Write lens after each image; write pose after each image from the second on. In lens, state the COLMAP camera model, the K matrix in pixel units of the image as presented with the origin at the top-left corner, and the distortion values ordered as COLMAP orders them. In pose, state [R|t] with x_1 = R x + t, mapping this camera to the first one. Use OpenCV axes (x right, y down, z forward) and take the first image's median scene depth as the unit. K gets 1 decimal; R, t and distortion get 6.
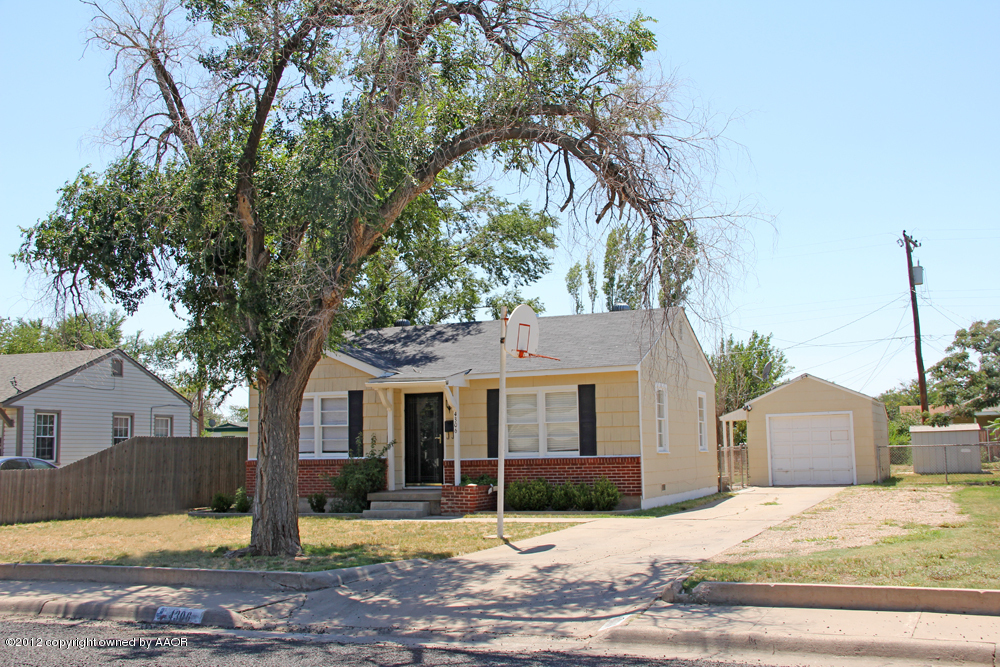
lens RADIAL K [[944.2, 0, 569.4], [0, 944.2, 332.5], [0, 0, 1]] dist [-0.078998, 0.092566]
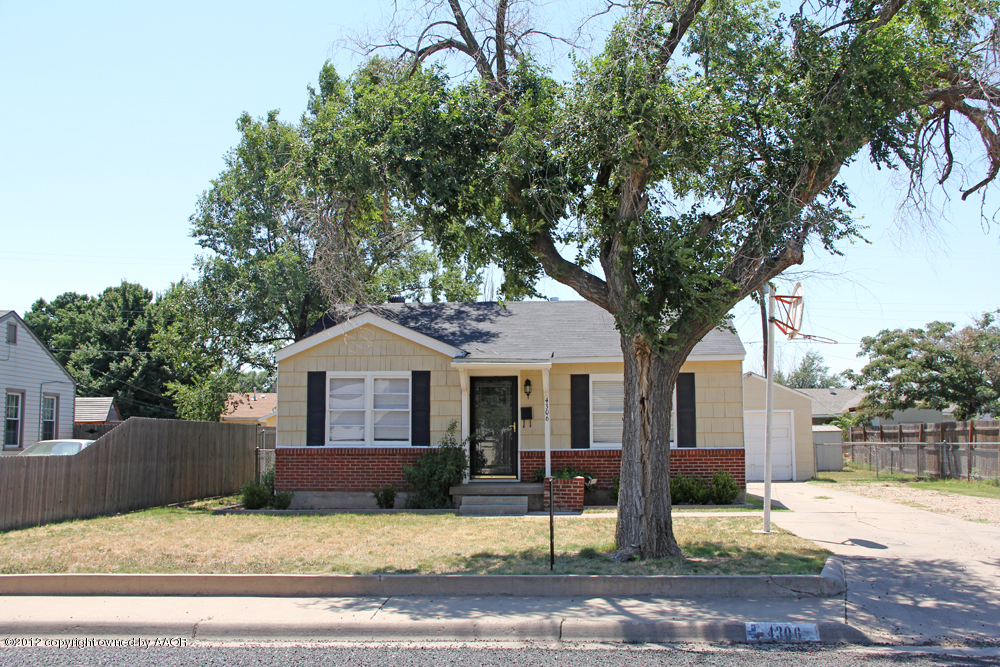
lens RADIAL K [[944.2, 0, 569.4], [0, 944.2, 332.5], [0, 0, 1]] dist [-0.078998, 0.092566]
pose [[0.959481, 0.048096, 0.277639, -0.358629], [-0.048906, 0.998795, -0.004011, 0.023790], [-0.277497, -0.009730, 0.960677, 0.116349]]
